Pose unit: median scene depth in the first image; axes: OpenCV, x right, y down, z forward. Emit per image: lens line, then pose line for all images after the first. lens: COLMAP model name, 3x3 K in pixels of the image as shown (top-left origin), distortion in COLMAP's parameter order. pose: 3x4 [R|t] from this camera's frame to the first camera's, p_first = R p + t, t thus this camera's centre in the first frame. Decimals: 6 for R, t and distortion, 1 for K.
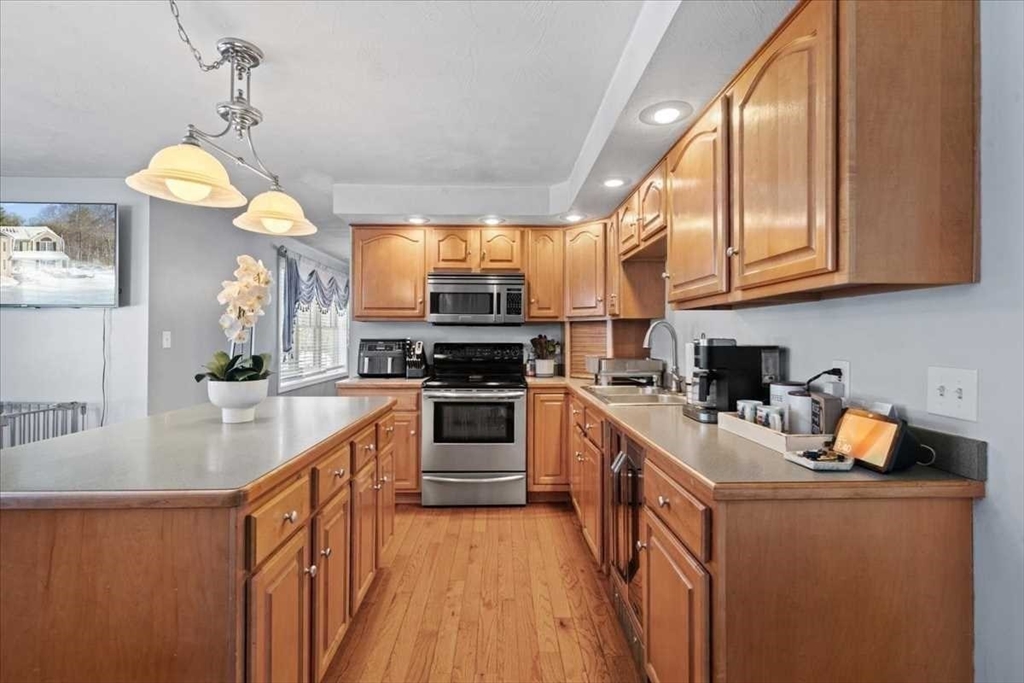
lens RADIAL K [[469.7, 0, 512.0], [0, 469.7, 341.5], [0, 0, 1]] dist [0.000206, 0.000145]
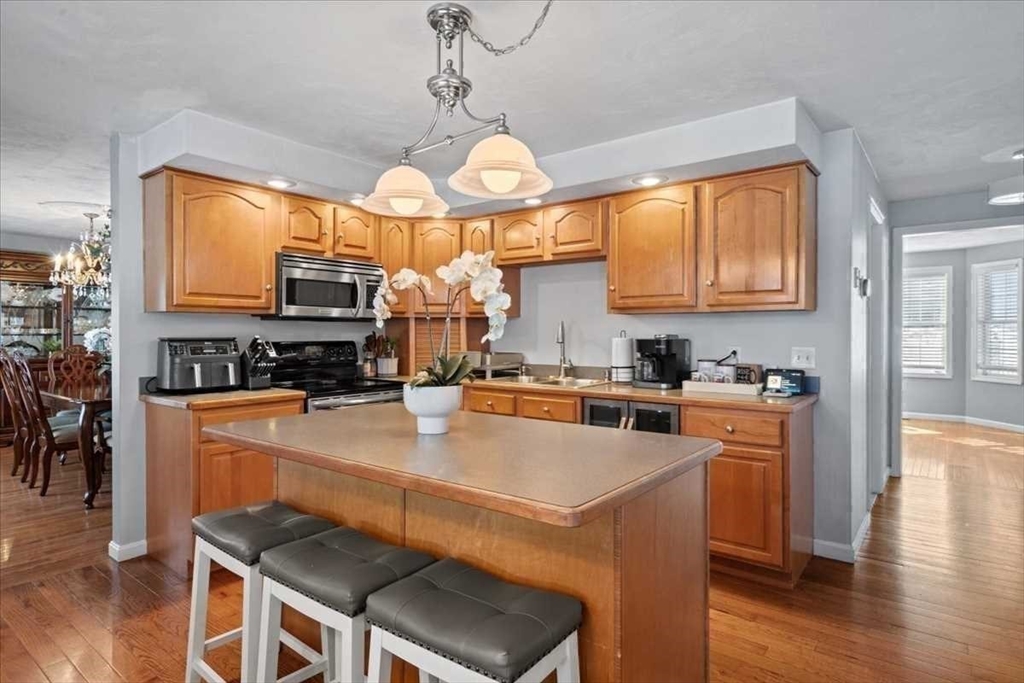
lens RADIAL K [[564.4, 0, 511.3], [0, 564.4, 331.3], [0, 0, 1]] dist [0.029560, 0.000361]
pose [[0.630883, -0.001592, 0.775876, -0.660643], [0.010859, 0.999918, -0.006778, -0.004282], [-0.775802, 0.012701, 0.630849, 0.111634]]
